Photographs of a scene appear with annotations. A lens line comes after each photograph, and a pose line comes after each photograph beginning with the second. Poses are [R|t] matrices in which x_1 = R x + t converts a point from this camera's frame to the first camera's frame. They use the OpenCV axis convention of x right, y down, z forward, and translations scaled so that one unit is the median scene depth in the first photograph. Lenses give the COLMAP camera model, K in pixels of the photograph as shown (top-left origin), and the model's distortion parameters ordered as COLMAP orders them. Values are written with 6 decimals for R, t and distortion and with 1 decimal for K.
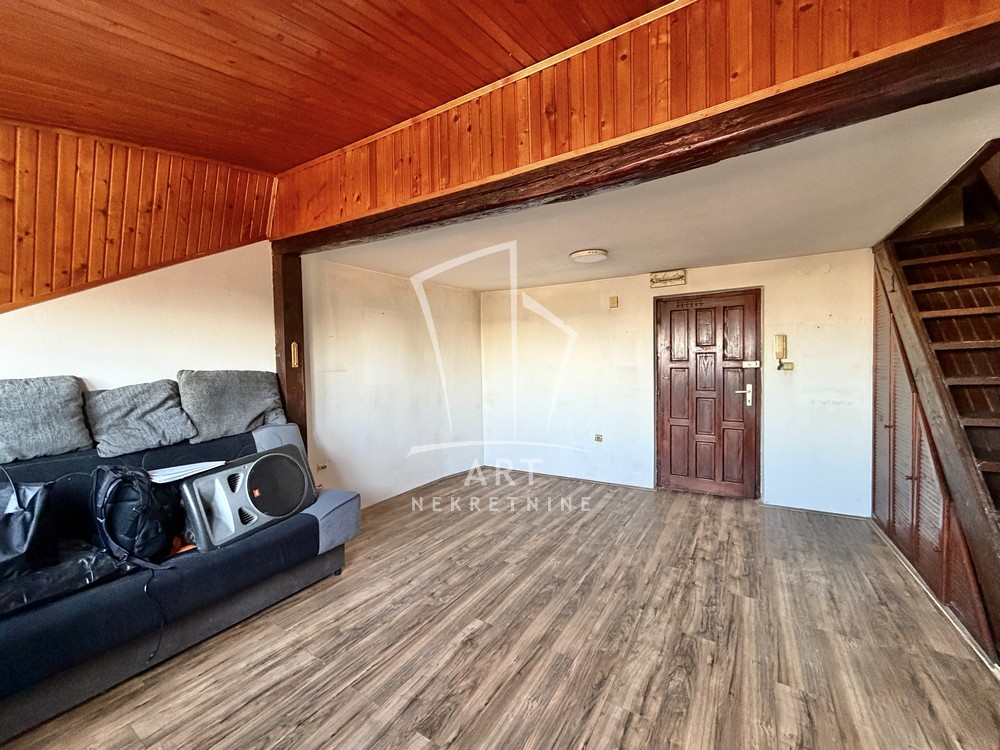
lens RADIAL K [[397.4, 0, 495.8], [0, 397.4, 375.4], [0, 0, 1]] dist [-0.001343, 0.000248]
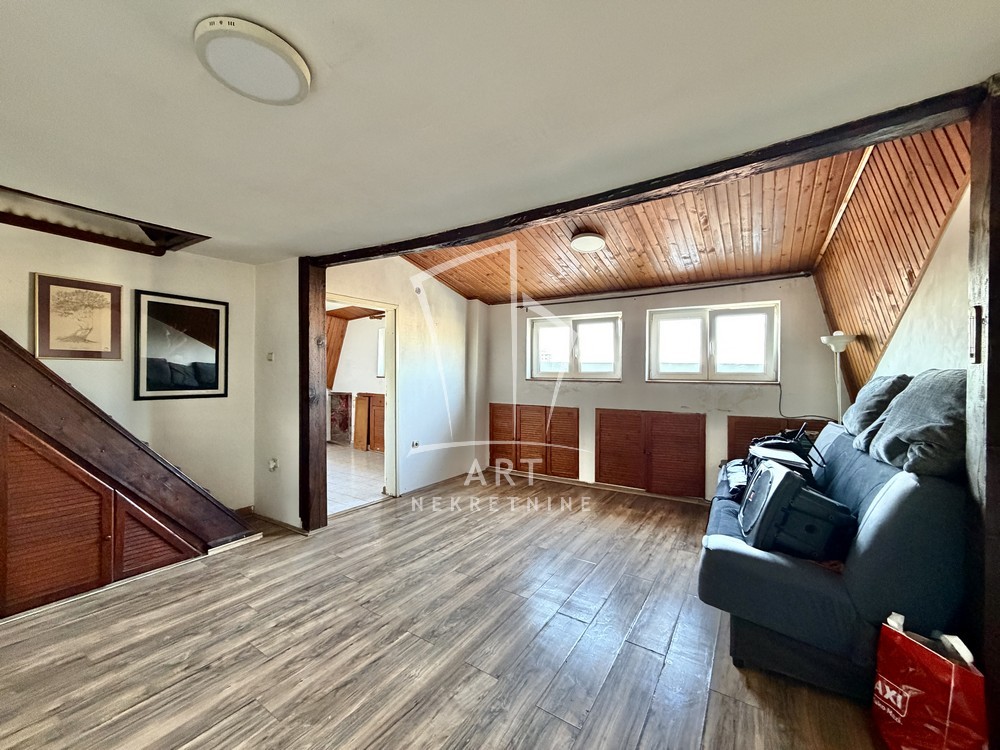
lens RADIAL K [[397.4, 0, 495.8], [0, 397.4, 375.4], [0, 0, 1]] dist [-0.001343, 0.000248]
pose [[-0.999832, 0.008014, 0.016455, 0.011621], [0.008402, 0.999686, 0.023618, -0.027795], [-0.016261, 0.023752, -0.999586, 1.892976]]
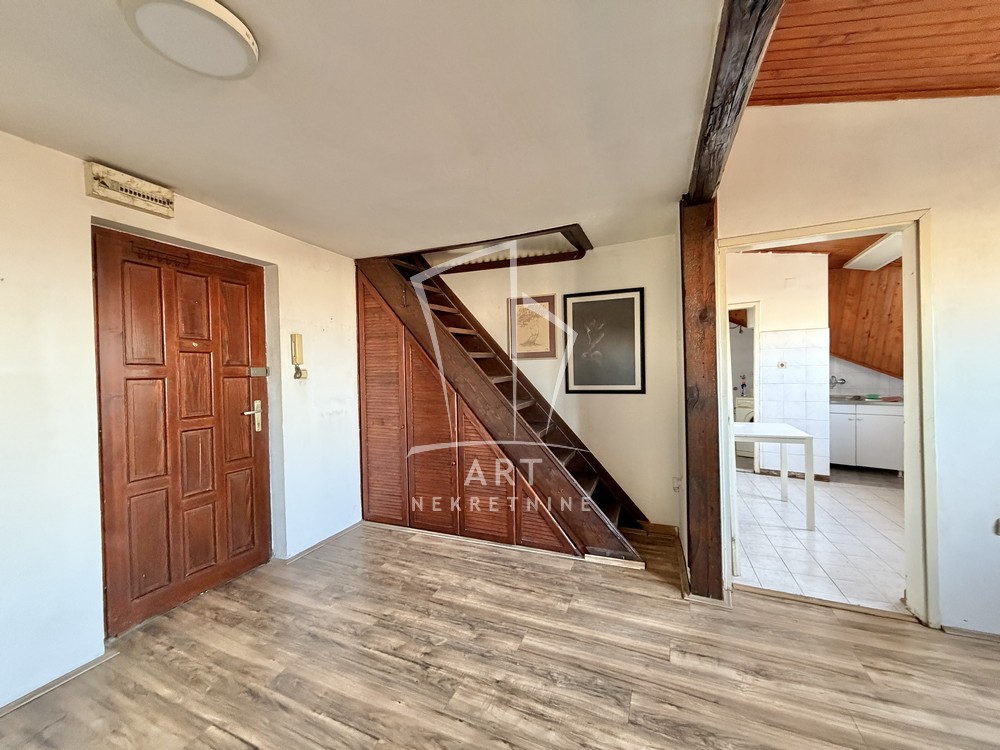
lens RADIAL K [[397.4, 0, 495.8], [0, 397.4, 375.4], [0, 0, 1]] dist [-0.001343, 0.000248]
pose [[-0.155769, 0.007972, 0.987761, -0.186705], [0.044871, 0.998992, -0.000986, -0.002643], [-0.986774, 0.044168, -0.155969, 1.127944]]
